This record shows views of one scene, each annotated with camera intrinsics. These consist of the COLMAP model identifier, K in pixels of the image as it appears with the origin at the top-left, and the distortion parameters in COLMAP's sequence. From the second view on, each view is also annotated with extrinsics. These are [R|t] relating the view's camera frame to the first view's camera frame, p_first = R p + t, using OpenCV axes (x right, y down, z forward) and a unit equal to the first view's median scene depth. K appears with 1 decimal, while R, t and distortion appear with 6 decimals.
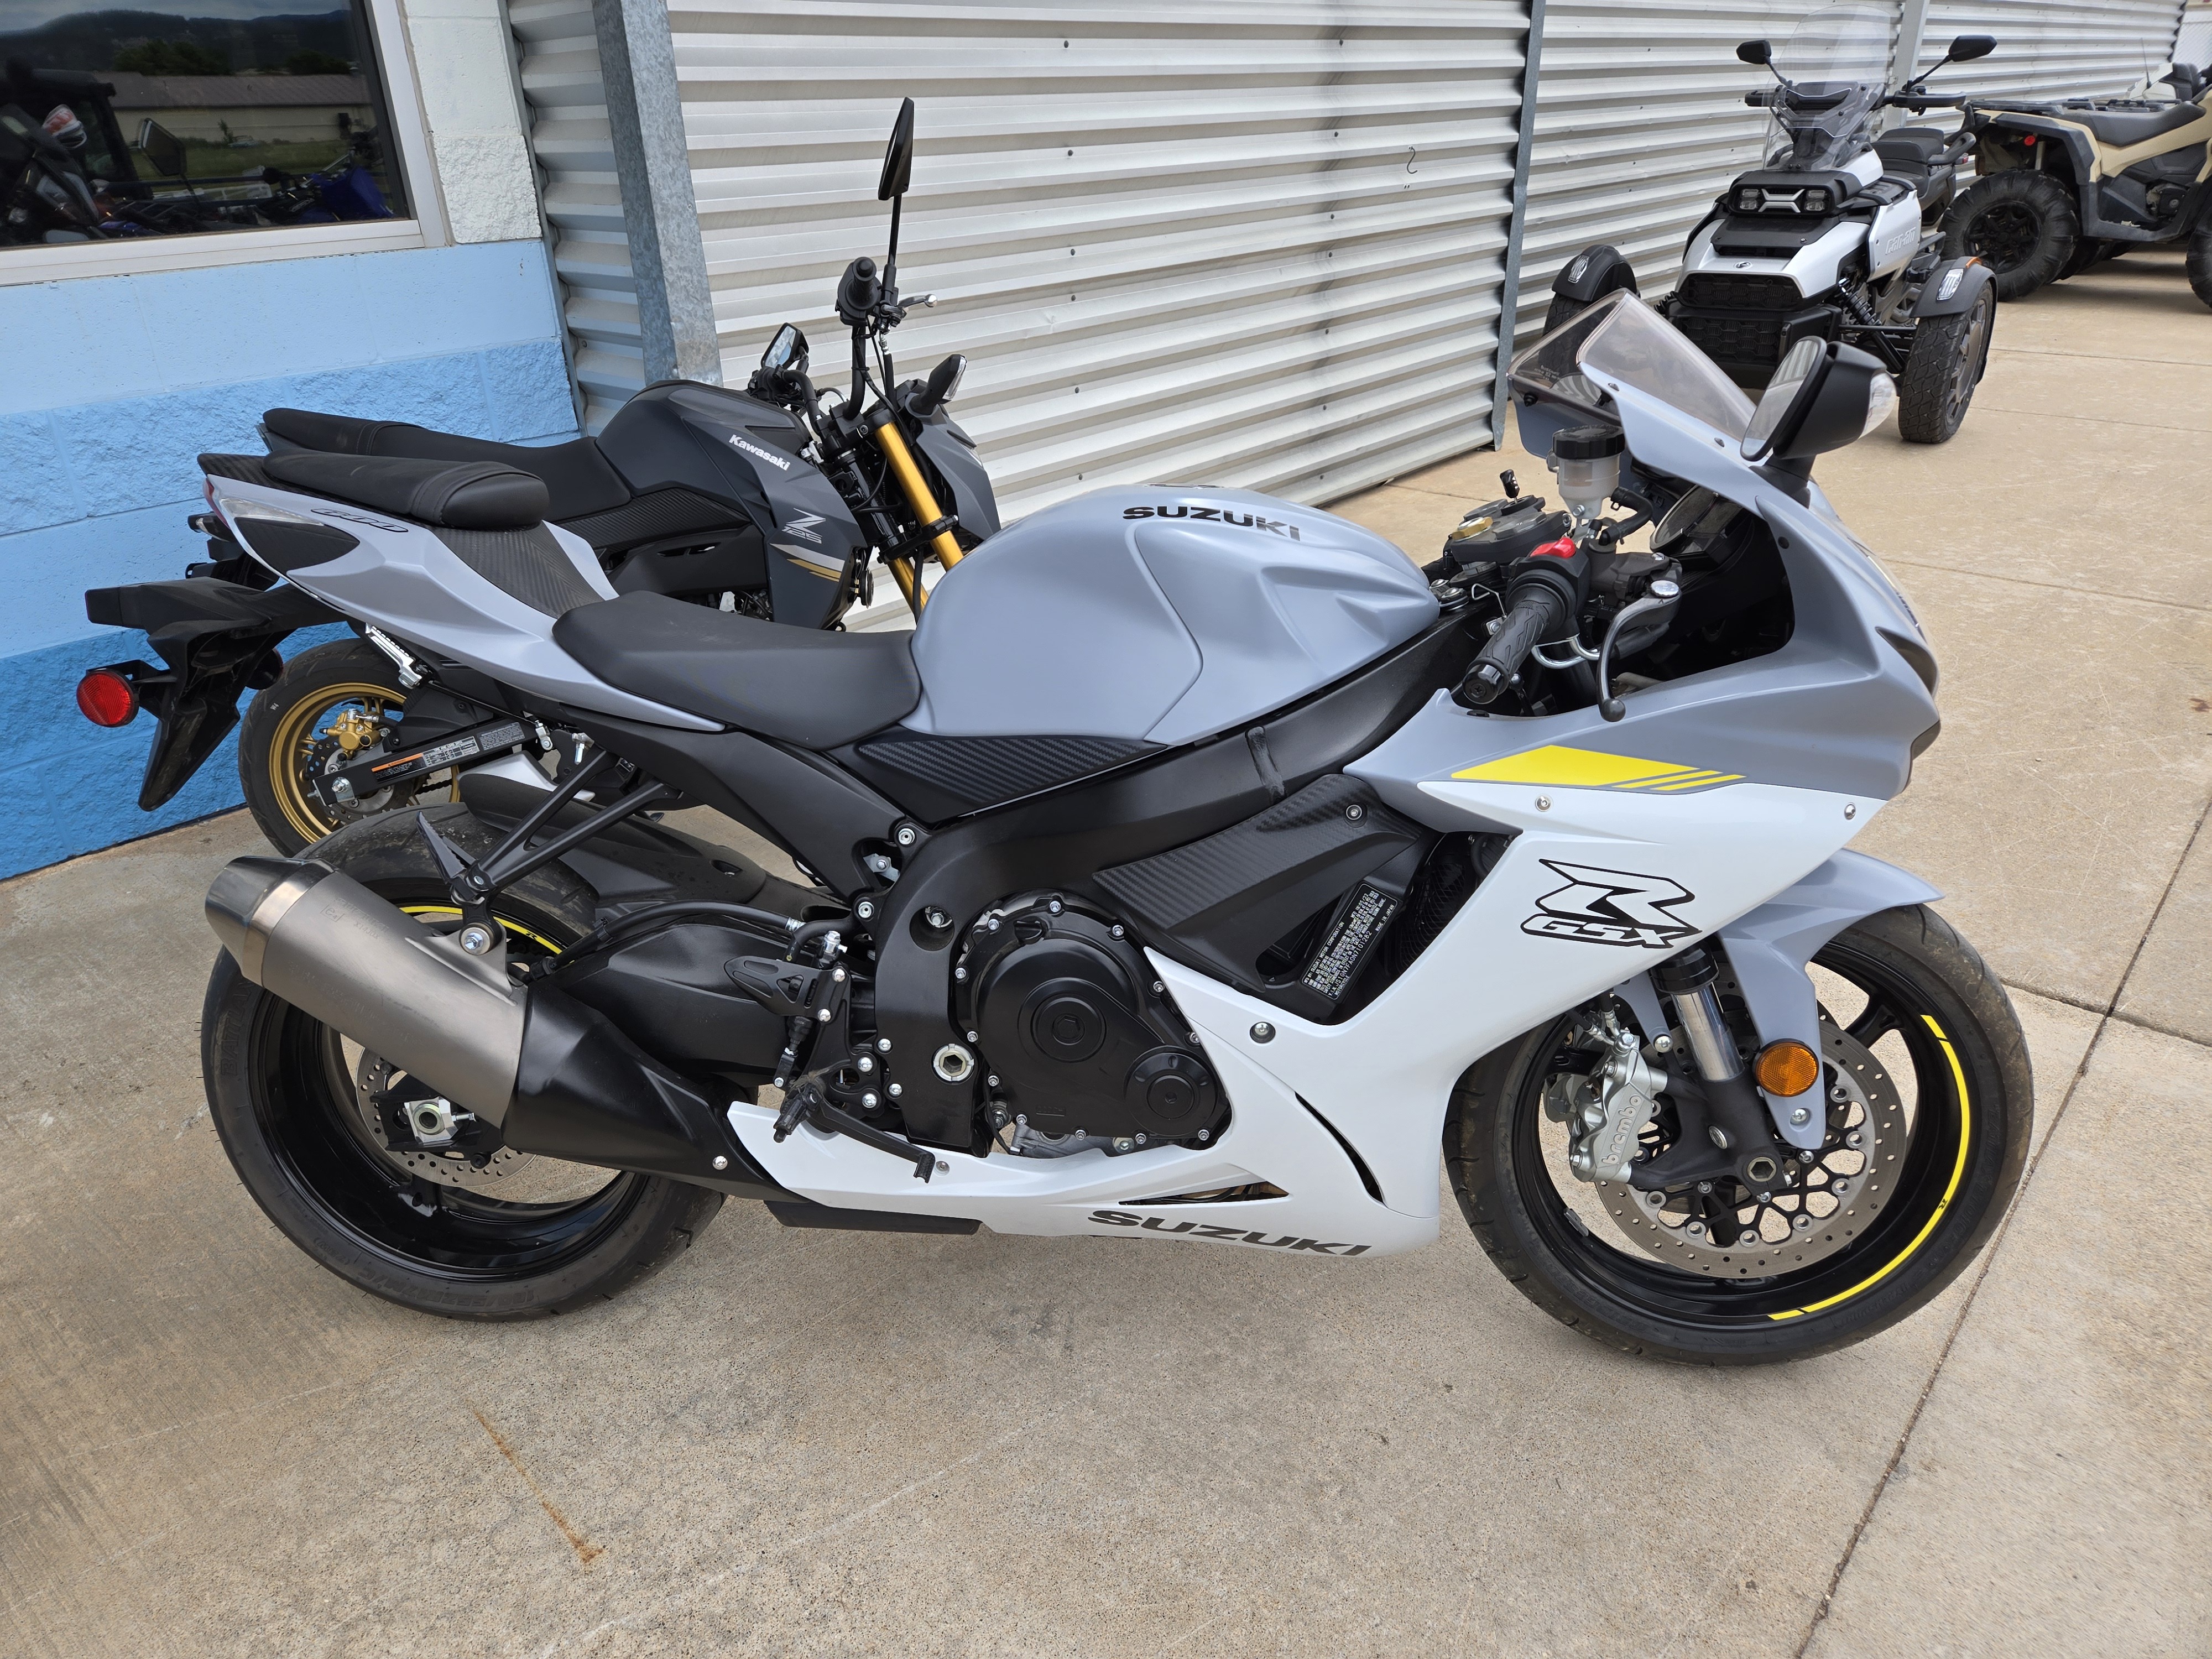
lens RADIAL K [[1487.4, 0, 1075.0], [0, 1487.4, 839.1], [0, 0, 1]] dist [0.063415, -0.051312]
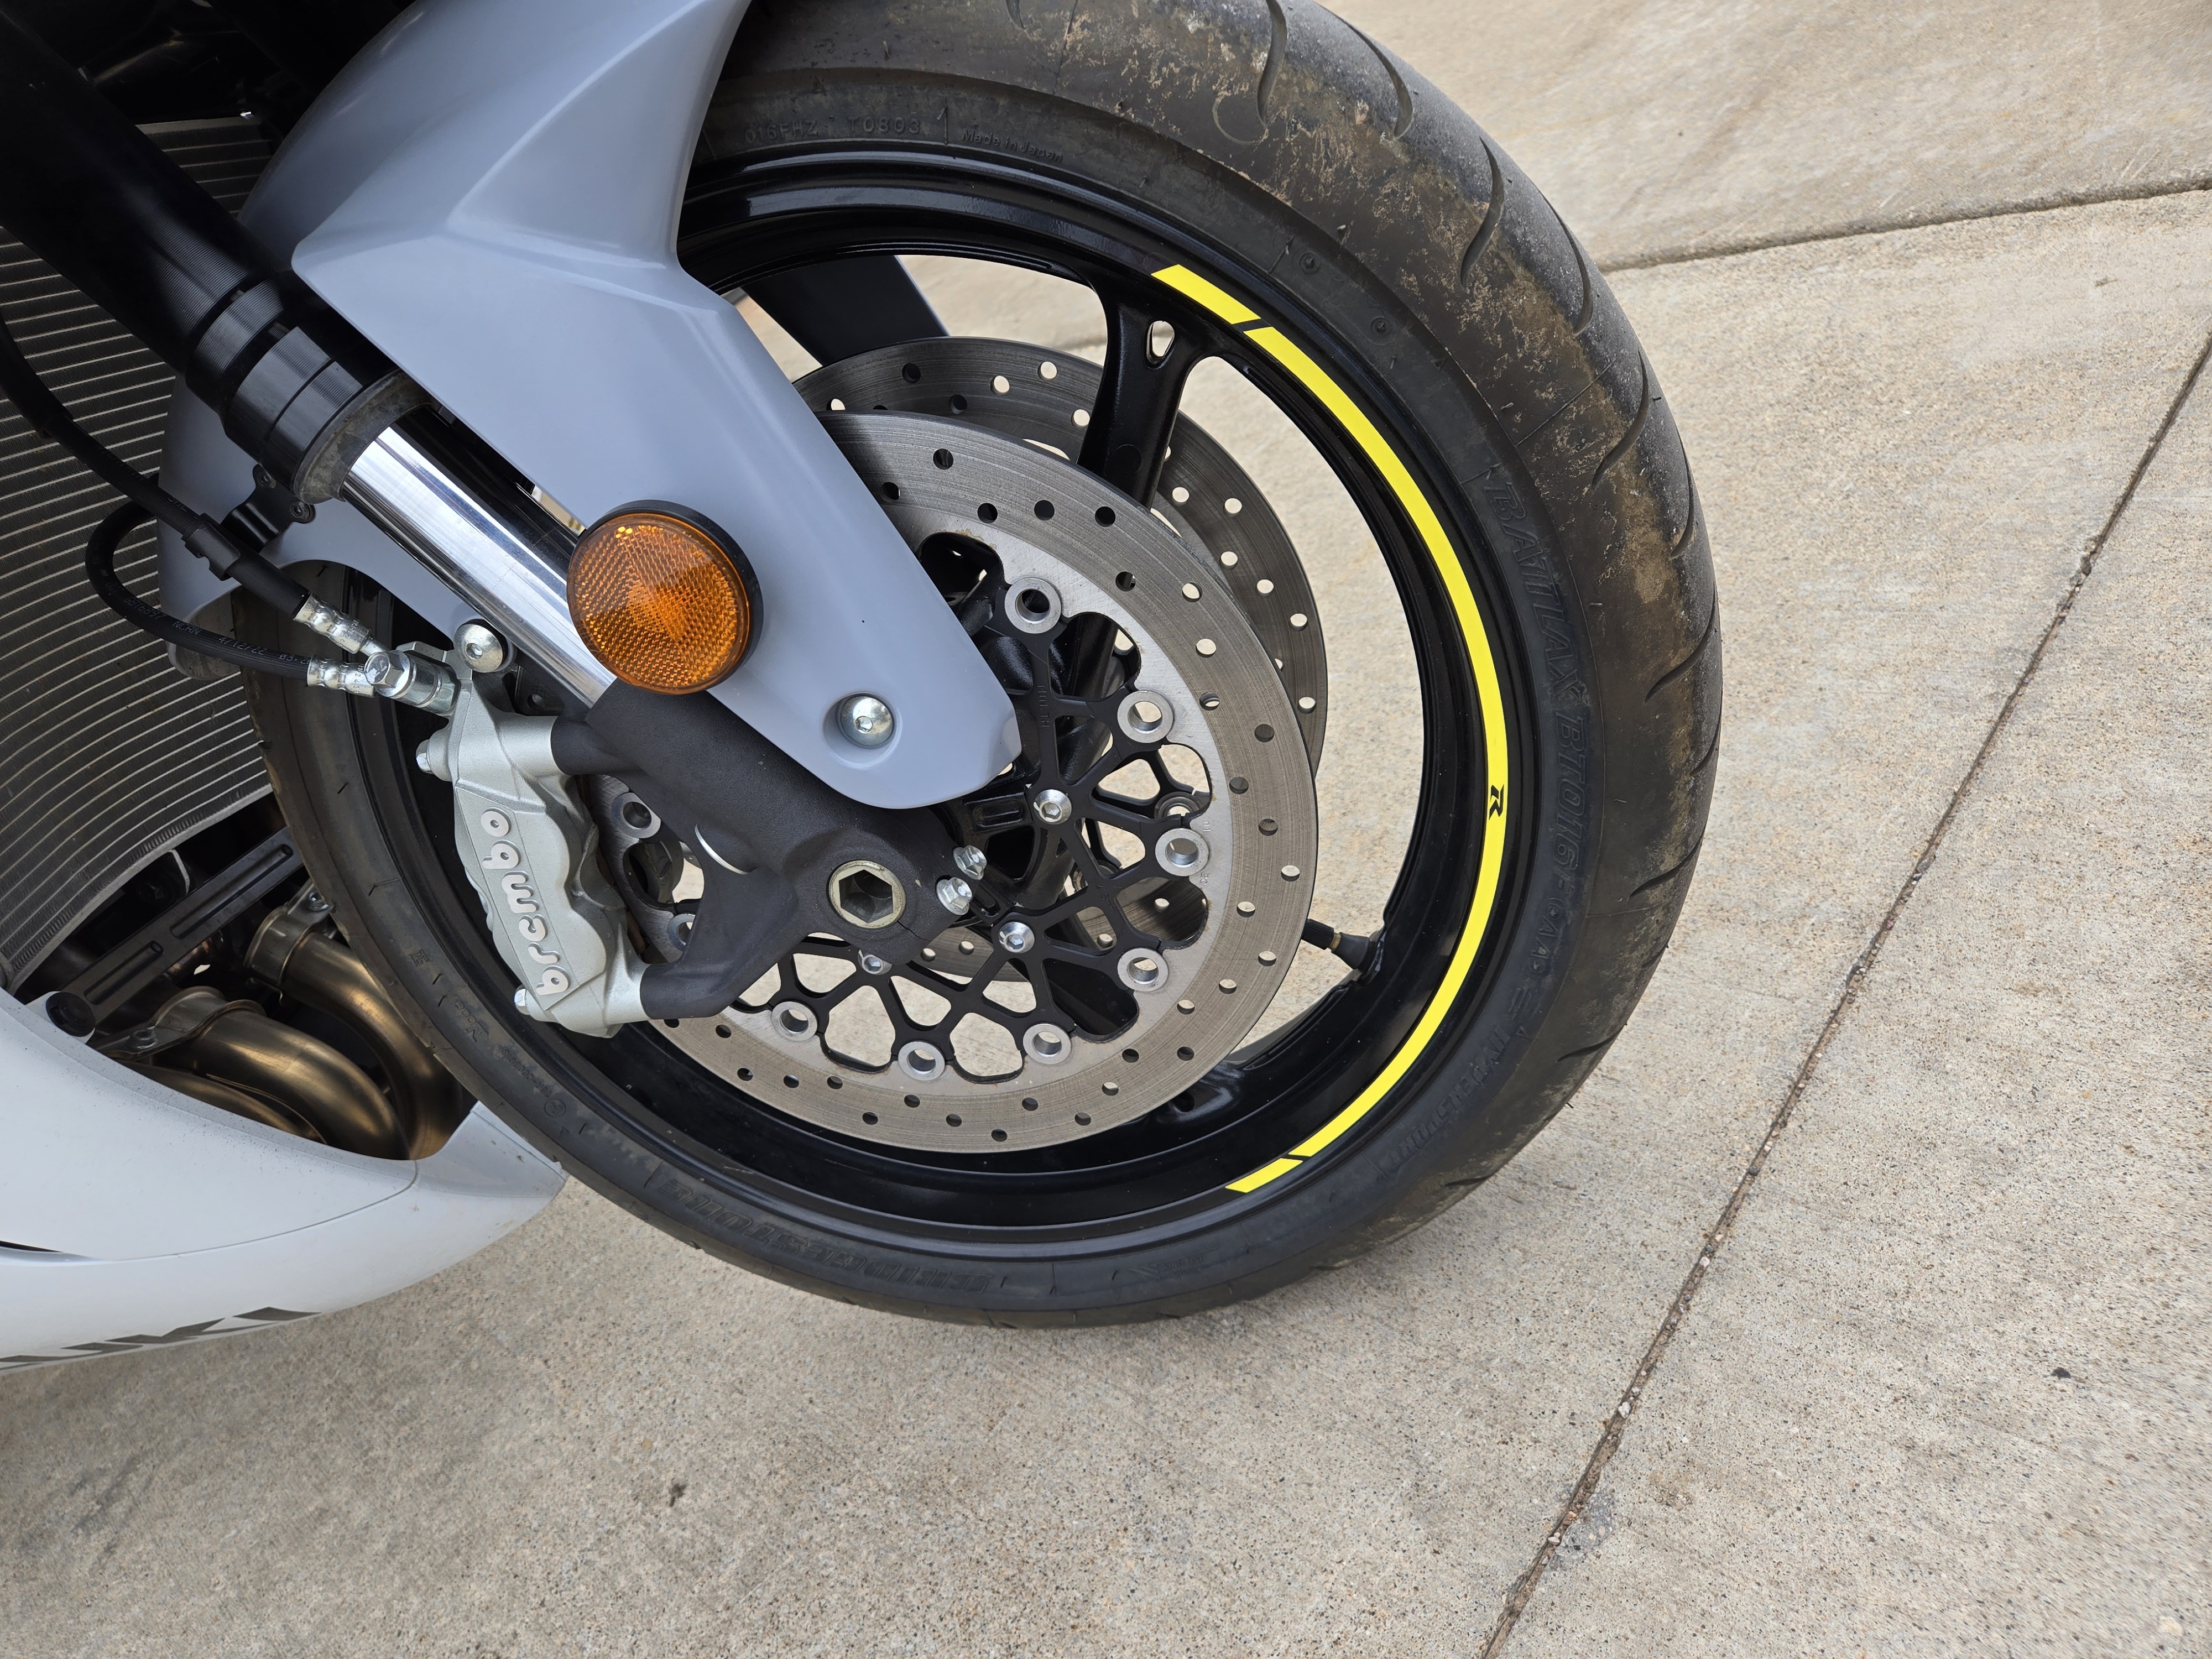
lens RADIAL K [[1486.2, 0, 1072.4], [0, 1486.2, 868.4], [0, 0, 1]] dist [0.063232, -0.057557]
pose [[0.920522, -0.305577, -0.243437, 0.513014], [0.344511, 0.928747, 0.136901, 0.160662], [0.184258, -0.209887, 0.960207, 0.597472]]
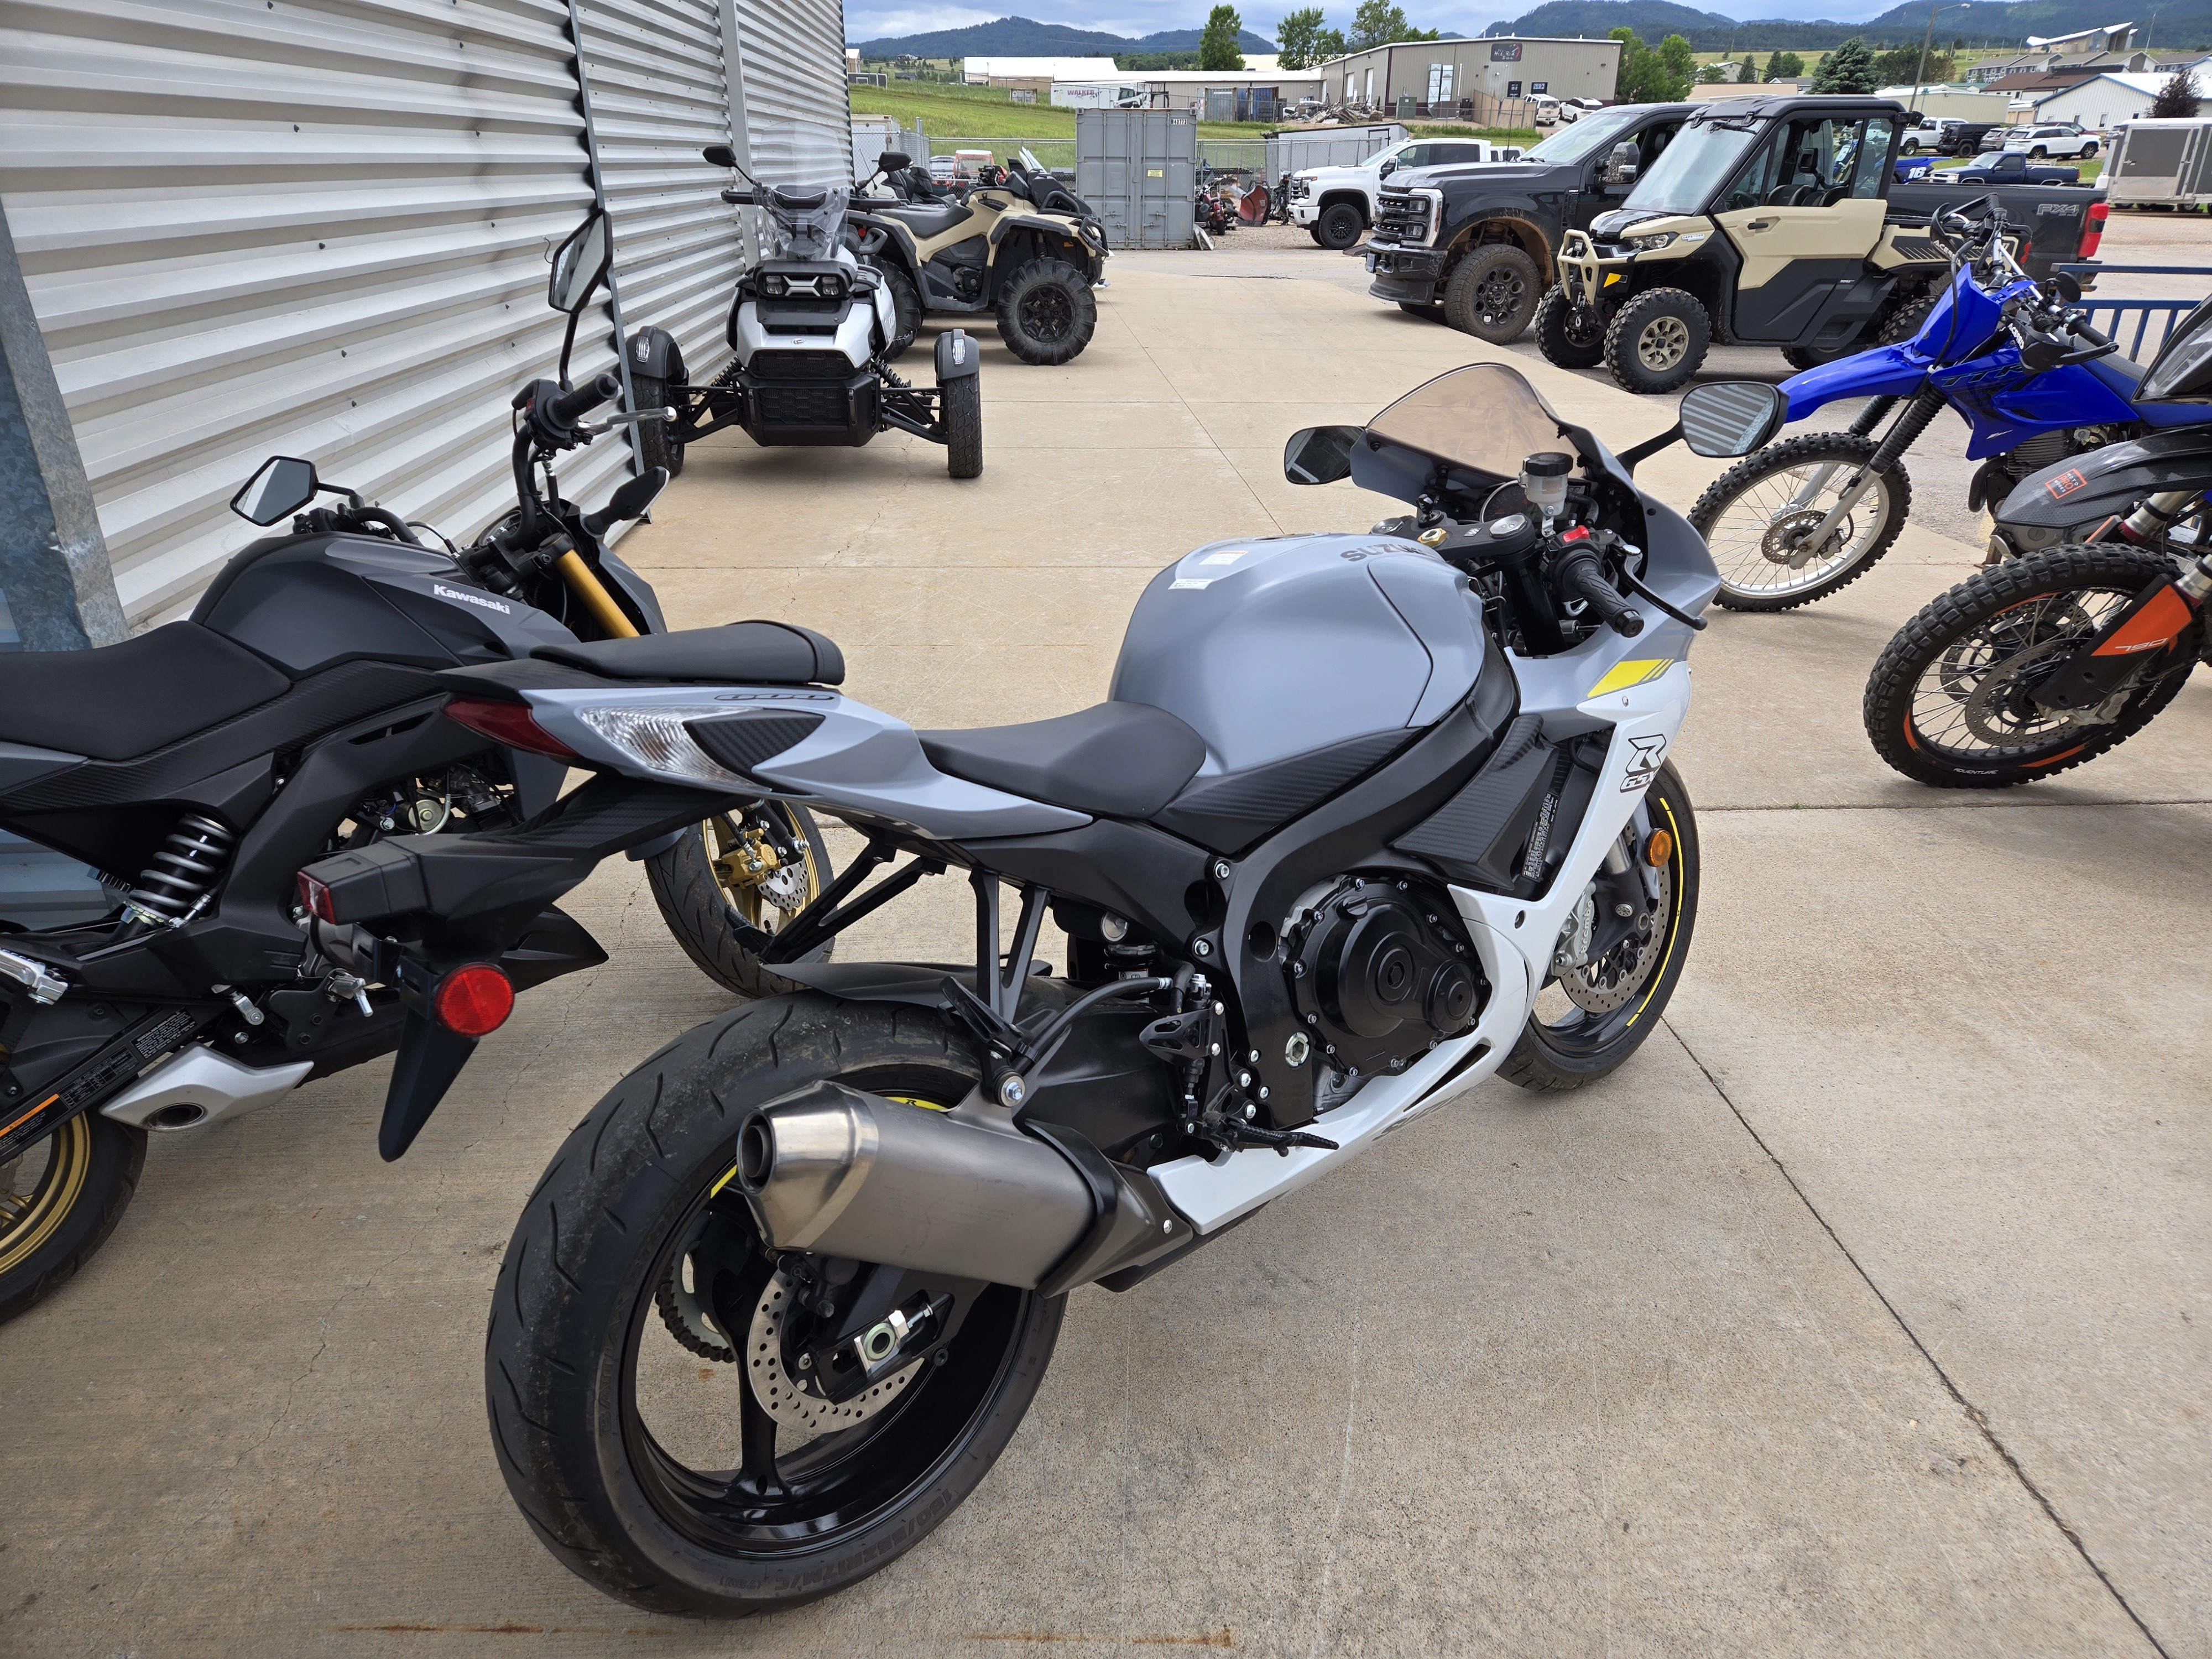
lens RADIAL K [[1465.6, 0, 1117.9], [0, 1465.6, 824.5], [0, 0, 1]] dist [0.076612, -0.061373]
pose [[0.700046, -0.263920, 0.663537, -0.772198], [0.295120, 0.953057, 0.067718, -0.115469], [-0.650261, 0.148418, 0.745072, 0.192046]]
